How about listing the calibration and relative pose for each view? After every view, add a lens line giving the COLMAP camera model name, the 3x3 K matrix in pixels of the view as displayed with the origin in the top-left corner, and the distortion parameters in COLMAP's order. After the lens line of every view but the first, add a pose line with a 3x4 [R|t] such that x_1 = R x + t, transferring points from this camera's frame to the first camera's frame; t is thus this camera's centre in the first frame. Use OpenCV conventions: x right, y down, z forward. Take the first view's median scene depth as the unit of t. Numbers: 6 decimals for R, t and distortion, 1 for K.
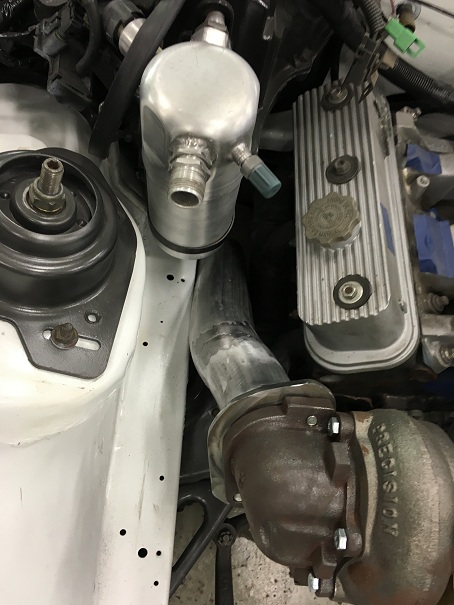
lens RADIAL K [[513.5, 0, 227.0], [0, 513.5, 302.5], [0, 0, 1]] dist [0.032795, 0.000751]
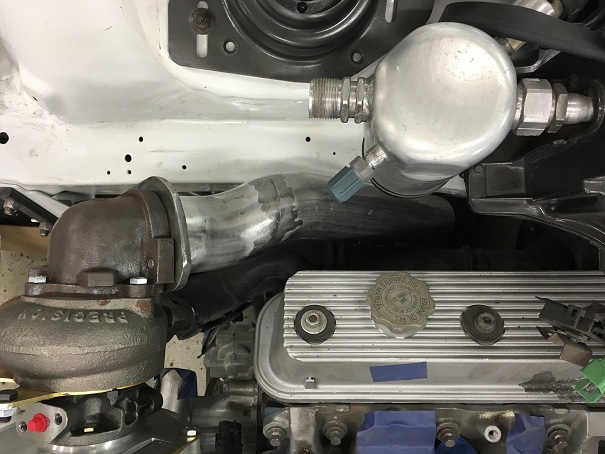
lens RADIAL K [[510.6, 0, 302.5], [0, 510.6, 227.0], [0, 0, 1]] dist [0.000612, -0.003492]
pose [[0.034271, 0.987281, -0.155246, 0.202255], [-0.901437, 0.097611, 0.421761, -0.383259], [0.431551, 0.125490, 0.893317, 0.143147]]
